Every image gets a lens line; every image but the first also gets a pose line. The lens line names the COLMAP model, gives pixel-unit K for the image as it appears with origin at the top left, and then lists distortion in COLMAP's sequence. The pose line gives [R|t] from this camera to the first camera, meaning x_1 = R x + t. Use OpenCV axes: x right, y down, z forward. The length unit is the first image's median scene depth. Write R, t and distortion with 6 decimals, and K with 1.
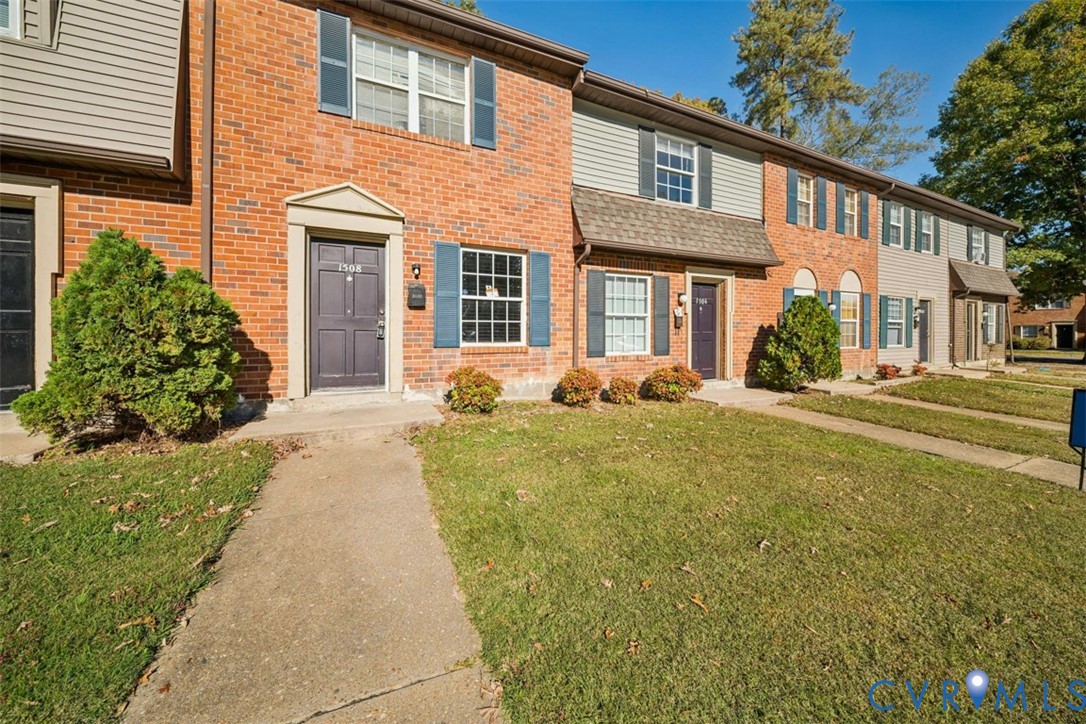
lens RADIAL K [[378.3, 0, 552.6], [0, 378.3, 355.6], [0, 0, 1]] dist [-0.003802, -0.002352]
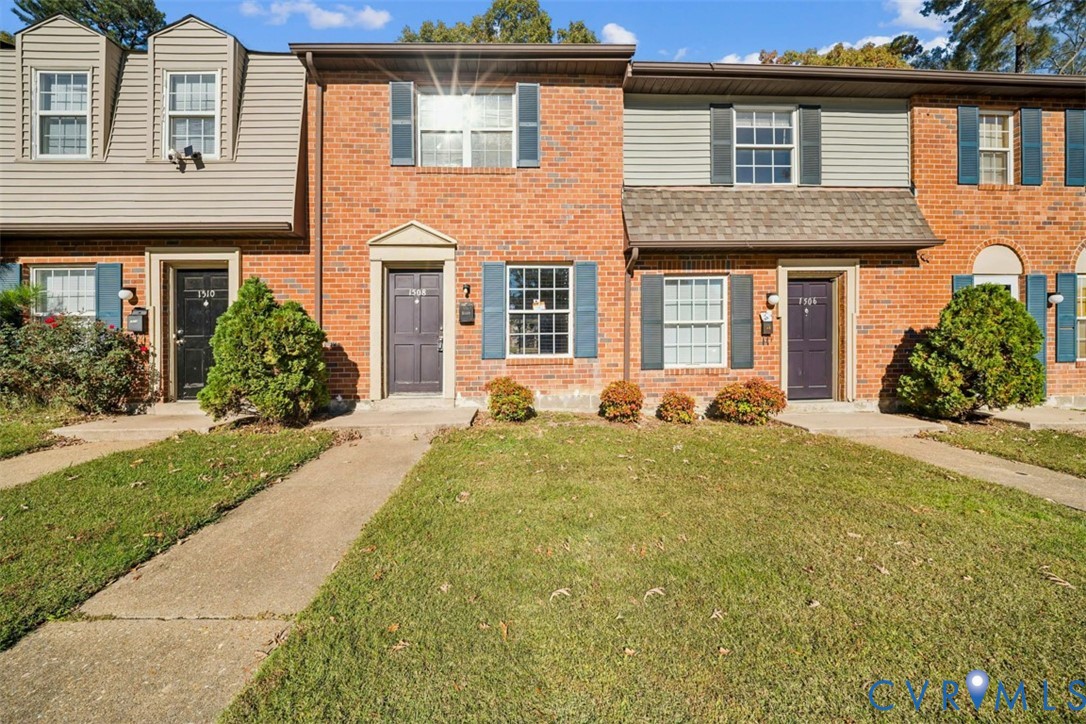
lens RADIAL K [[378.3, 0, 537.3], [0, 378.3, 368.1], [0, 0, 1]] dist [-0.003802, -0.002352]
pose [[0.918729, 0.006299, -0.394837, 0.244576], [-0.008093, 0.999963, -0.002877, 0.005902], [0.394805, 0.005838, 0.918747, 0.053245]]
